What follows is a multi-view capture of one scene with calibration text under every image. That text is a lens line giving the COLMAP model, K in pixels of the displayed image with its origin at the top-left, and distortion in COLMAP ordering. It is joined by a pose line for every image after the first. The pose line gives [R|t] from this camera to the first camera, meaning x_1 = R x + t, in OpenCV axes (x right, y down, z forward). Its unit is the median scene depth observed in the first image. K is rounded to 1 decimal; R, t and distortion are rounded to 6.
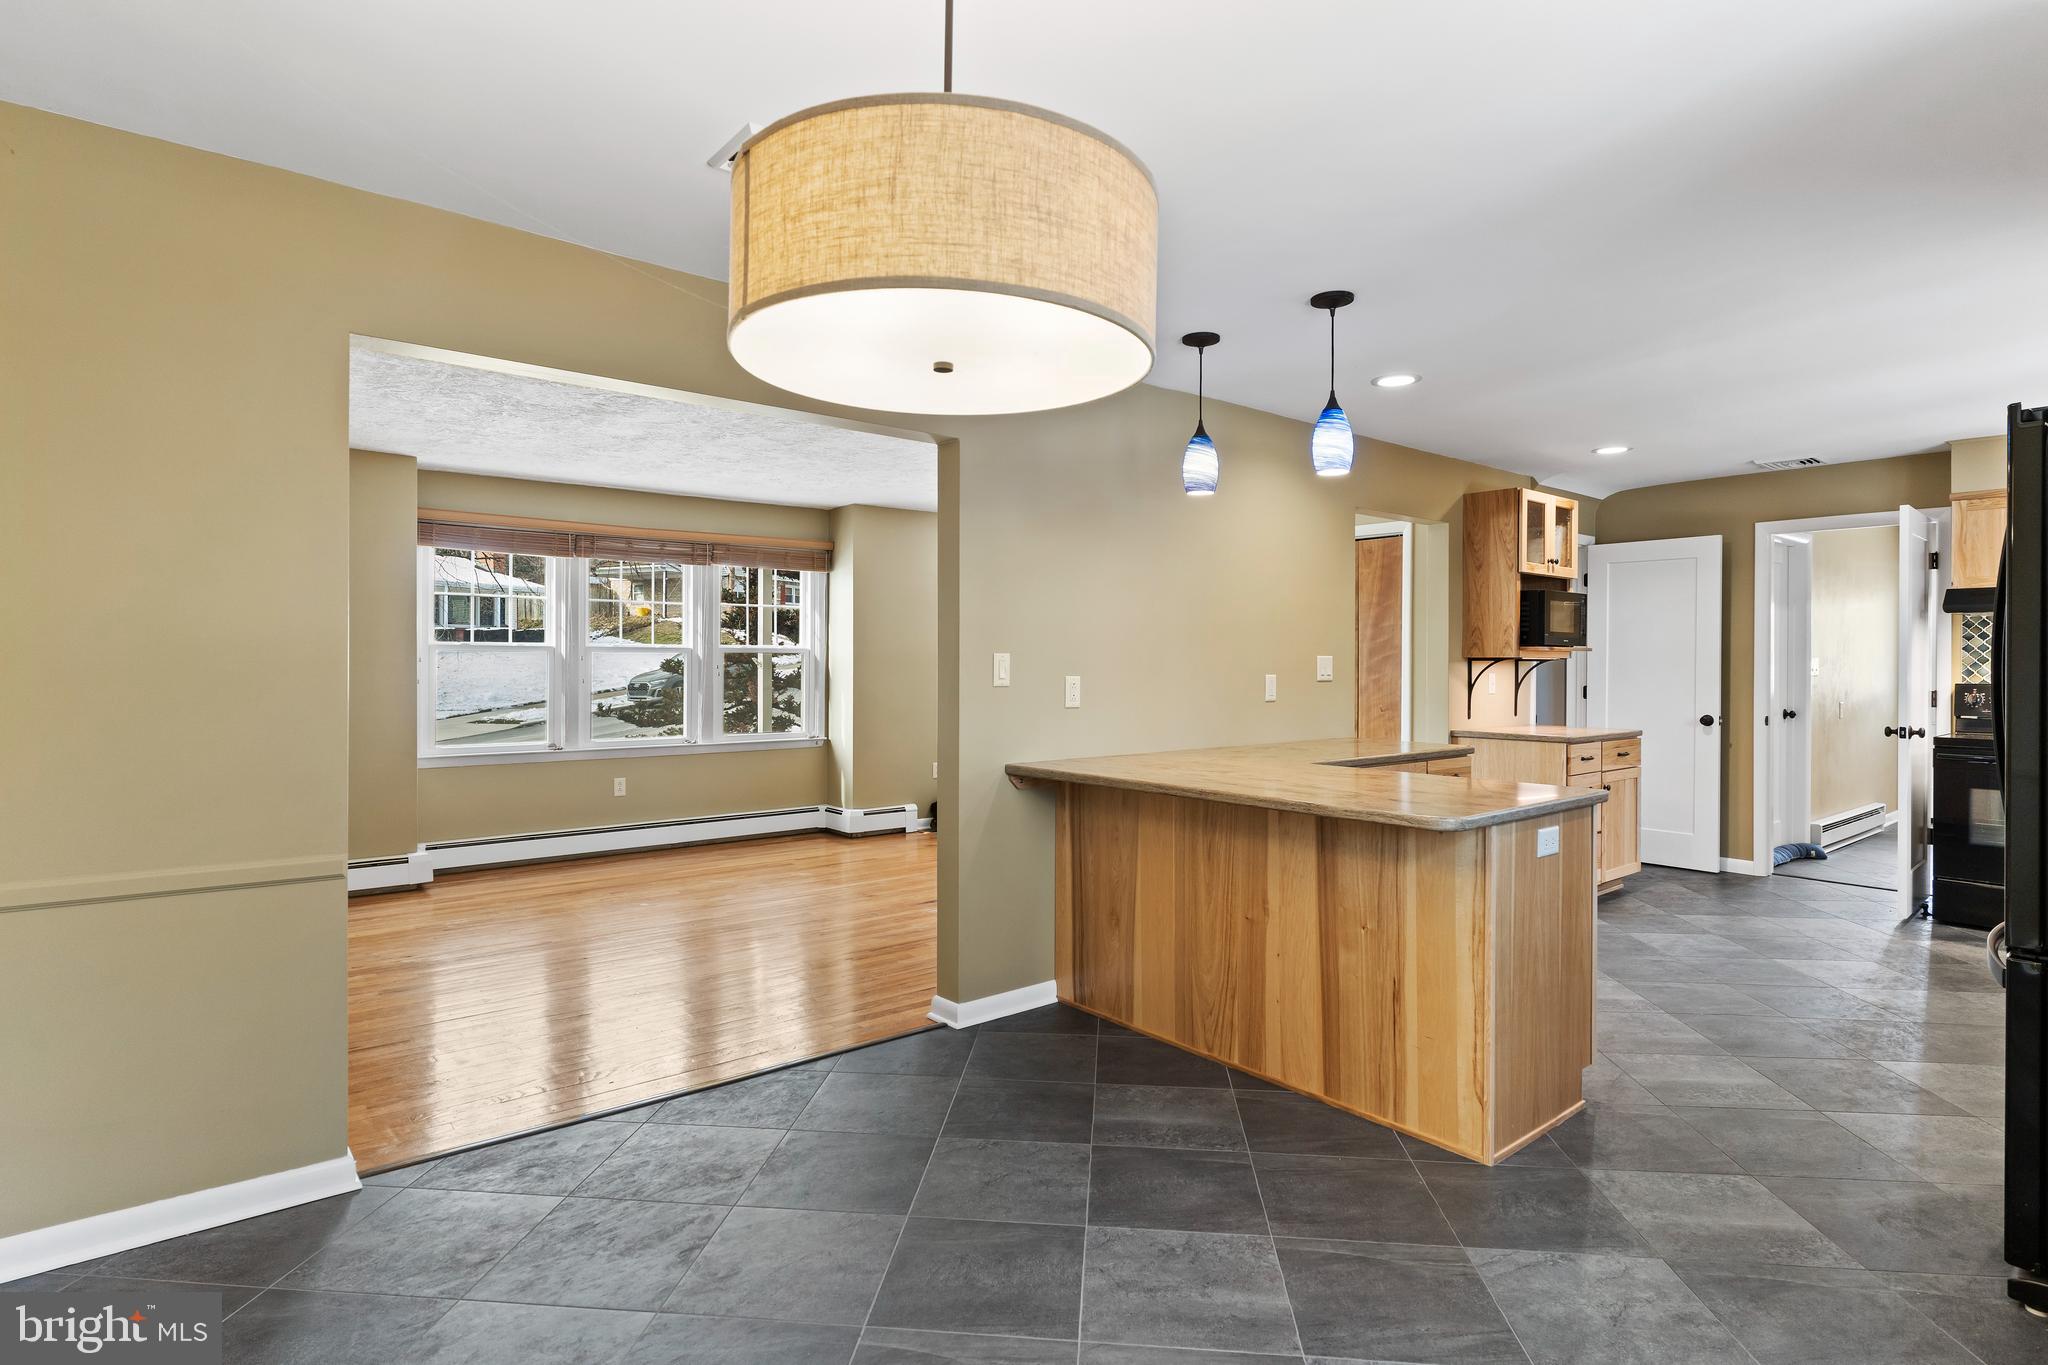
lens RADIAL K [[1049.5, 0, 1018.2], [0, 1049.5, 673.1], [0, 0, 1]] dist [-0.003679, 0.001820]
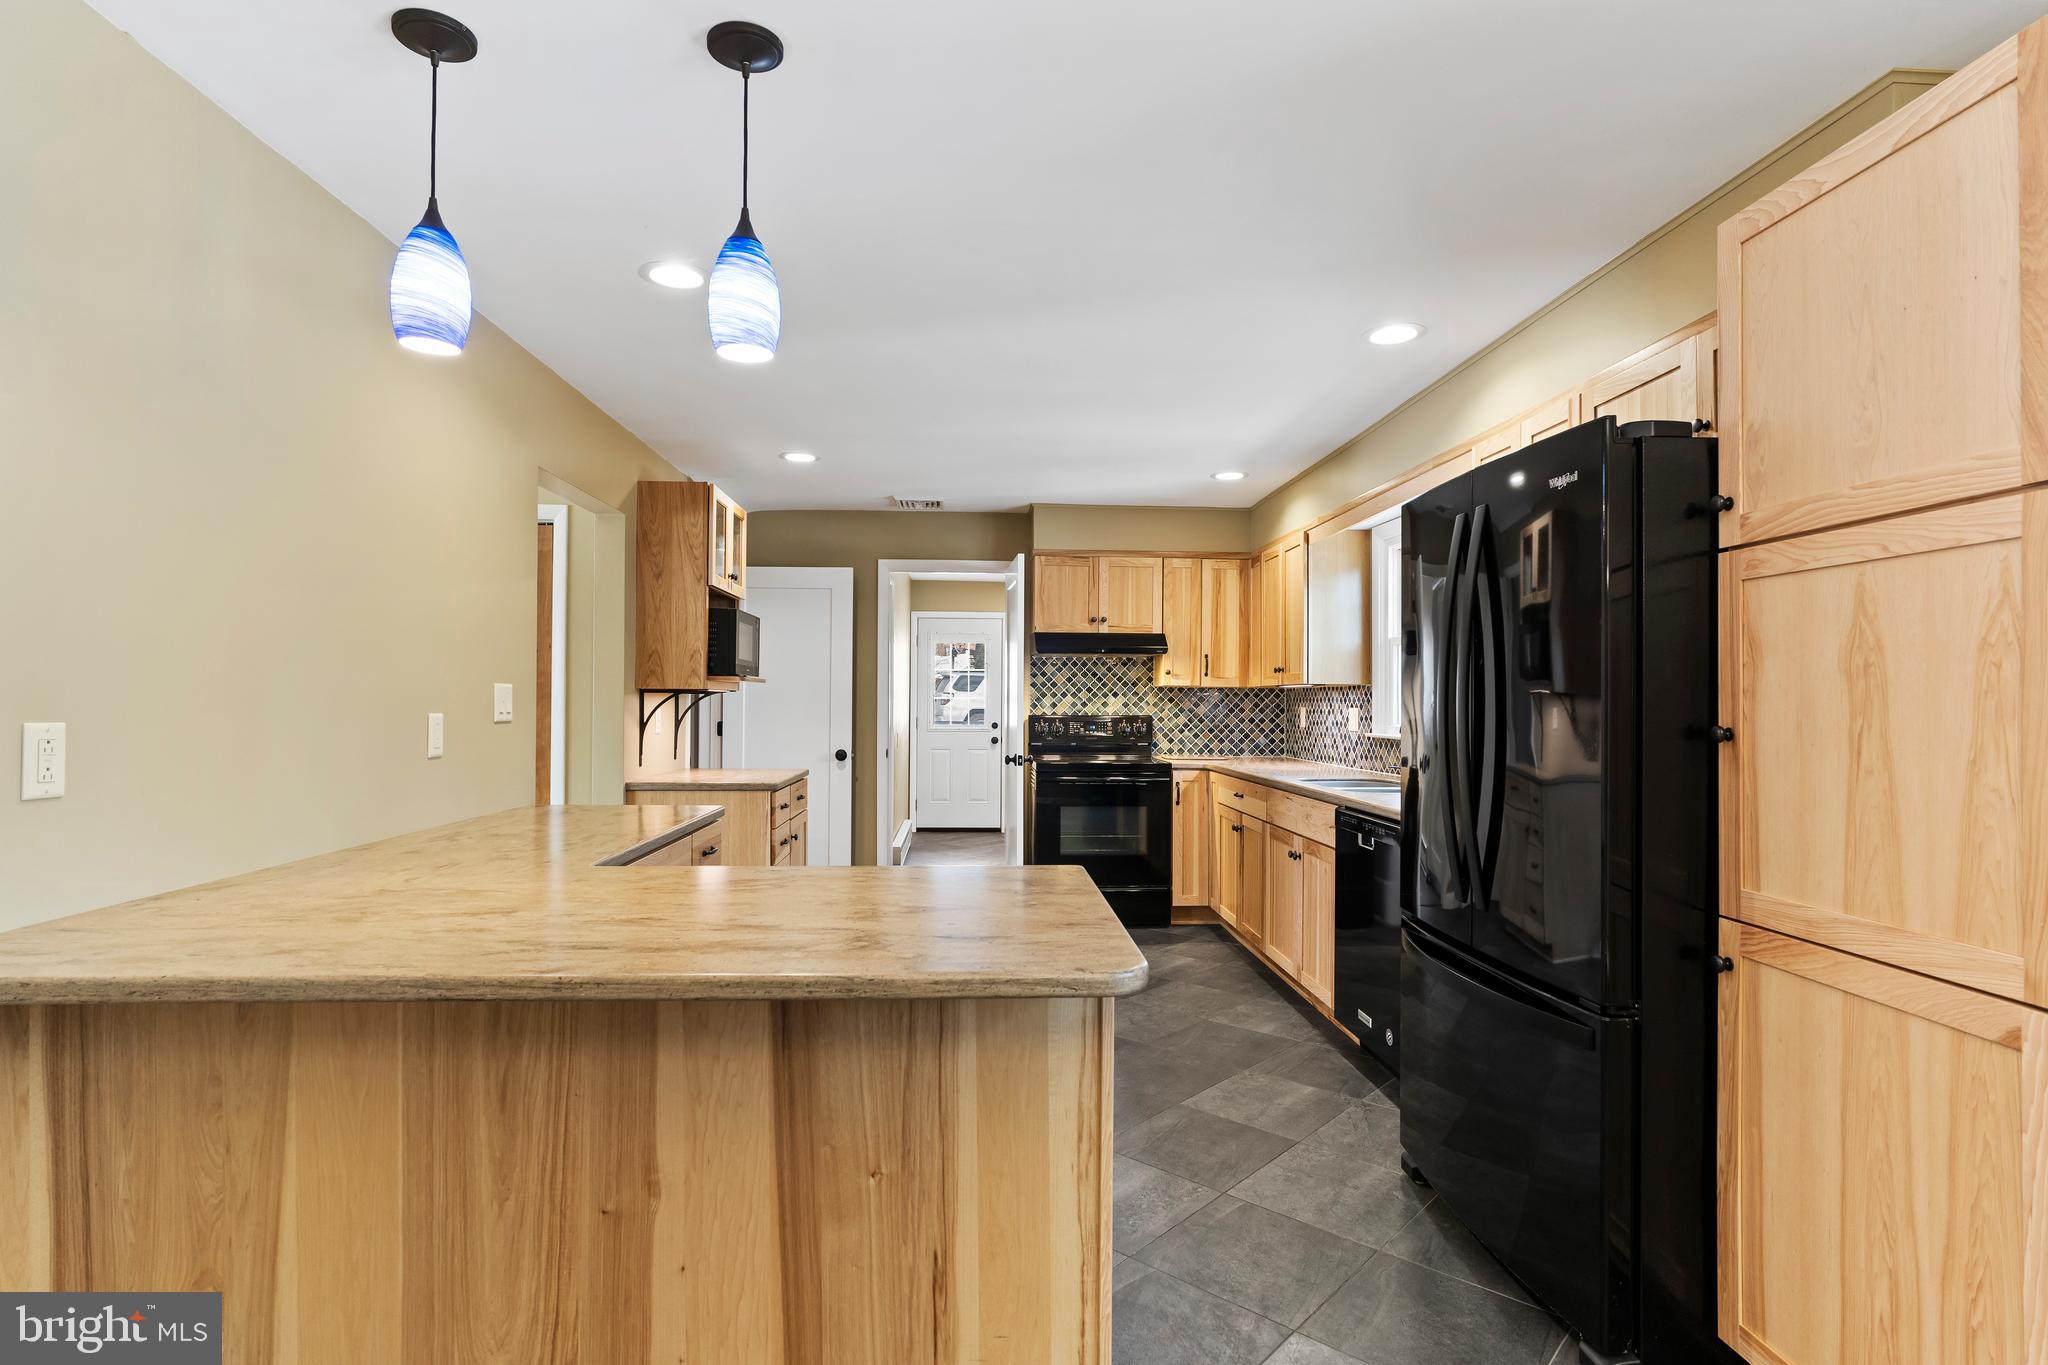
lens RADIAL K [[1047.0, 0, 1018.7], [0, 1047.0, 692.1], [0, 0, 1]] dist [-0.003740, 0.000088]
pose [[0.595852, 0.006767, 0.803066, -0.037242], [0.004753, 0.999917, -0.011952, -0.001669], [-0.803080, 0.010939, 0.595770, 0.338800]]
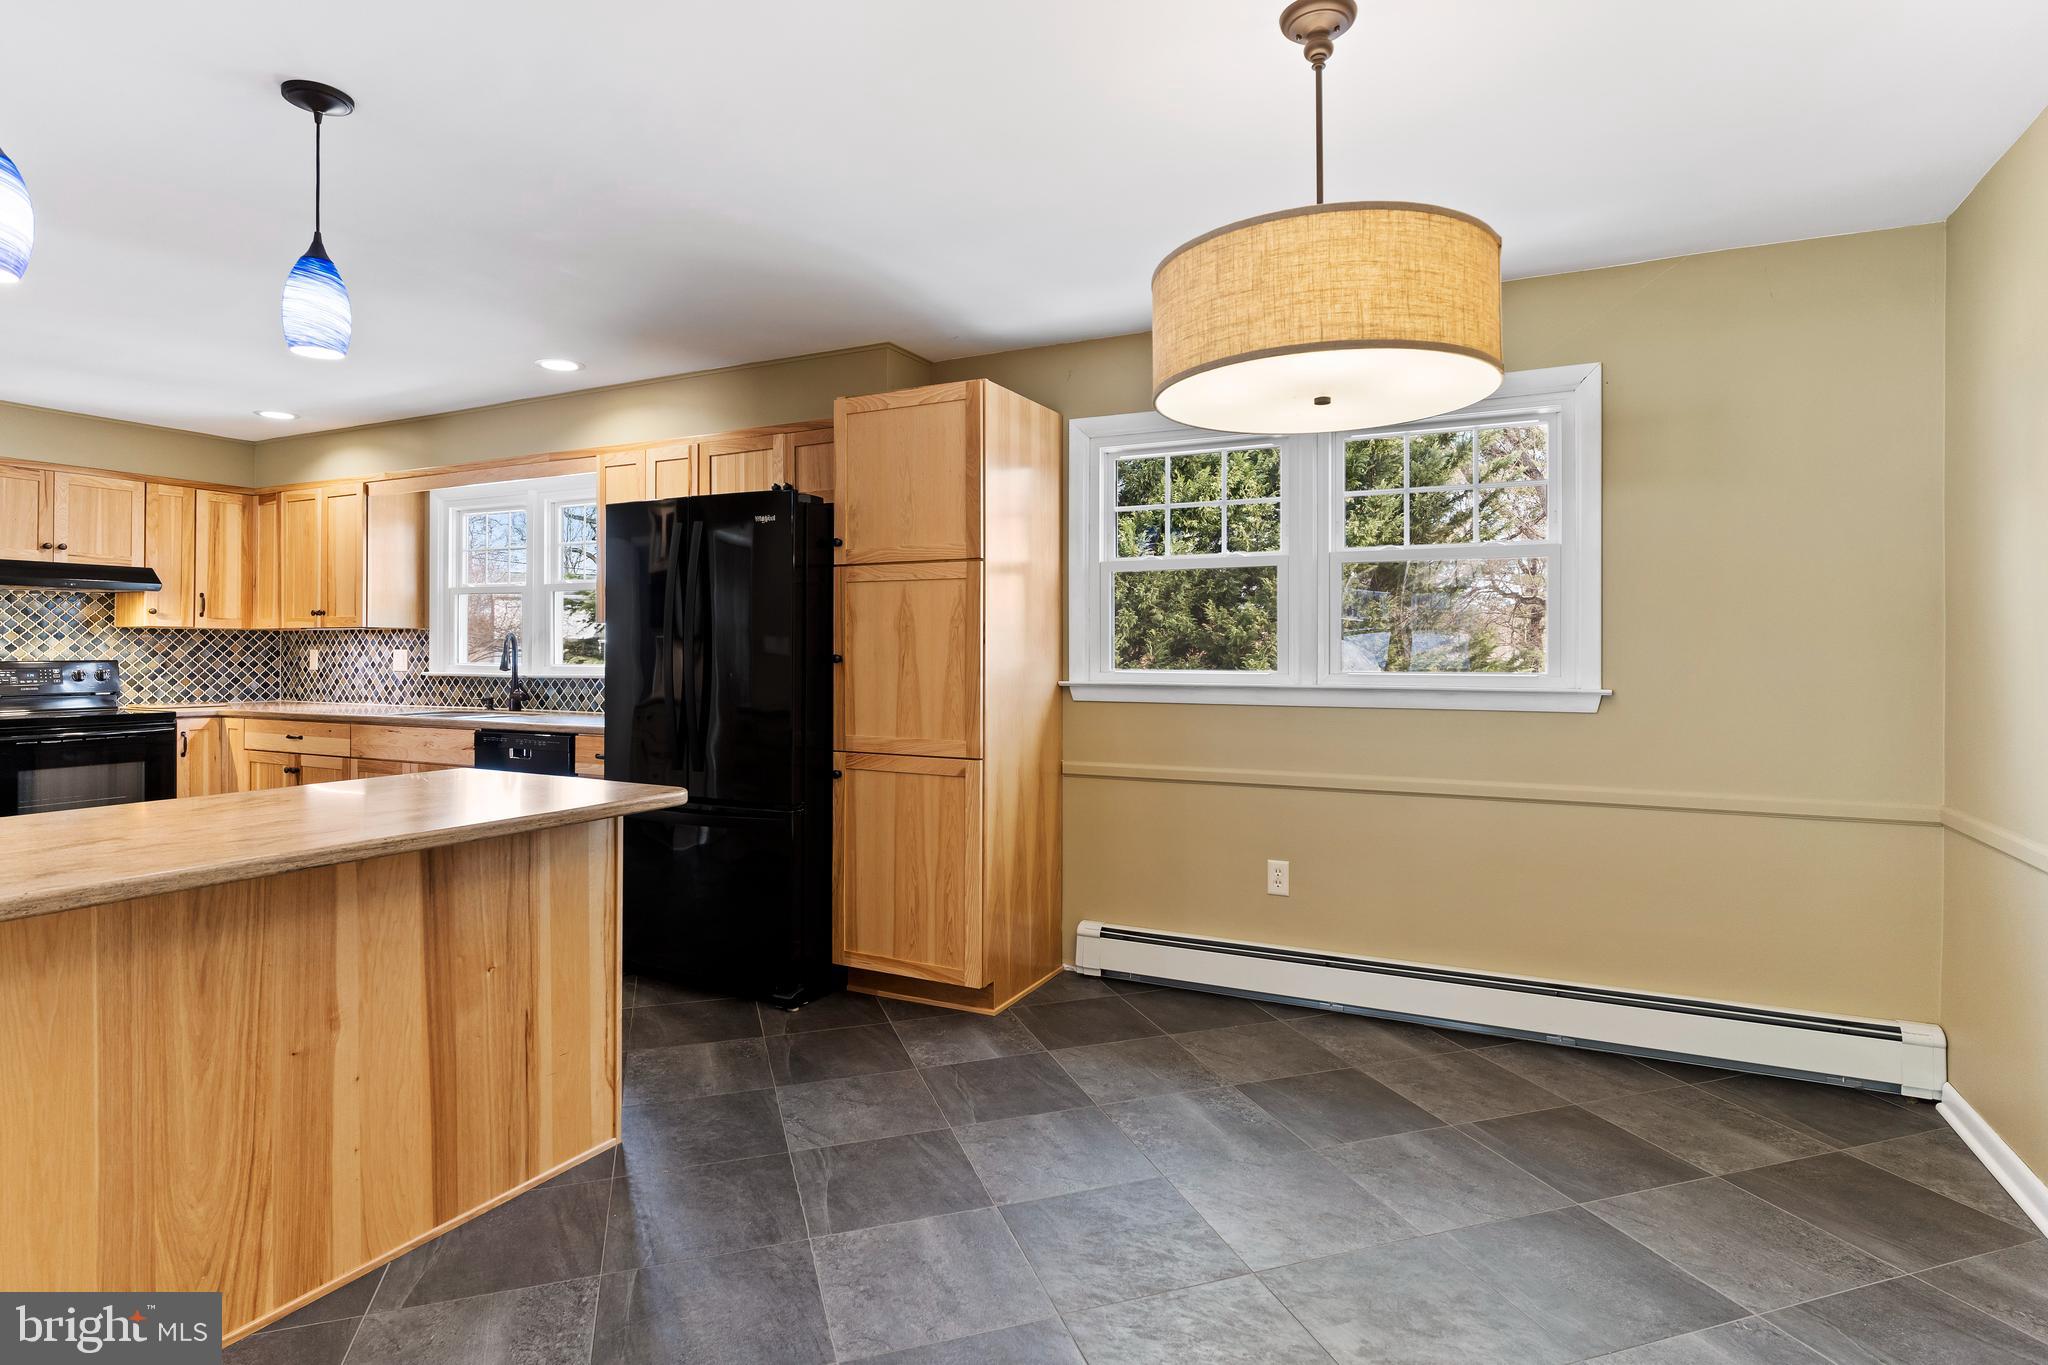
lens RADIAL K [[1063.2, 0, 1023.9], [0, 1063.2, 644.0], [0, 0, 1]] dist [-0.003879, 0.001102]
pose [[-0.400425, 0.000720, 0.916329, -0.314854], [0.006242, 0.999979, 0.001942, -0.000980], [-0.916308, 0.006498, -0.400421, 0.527746]]
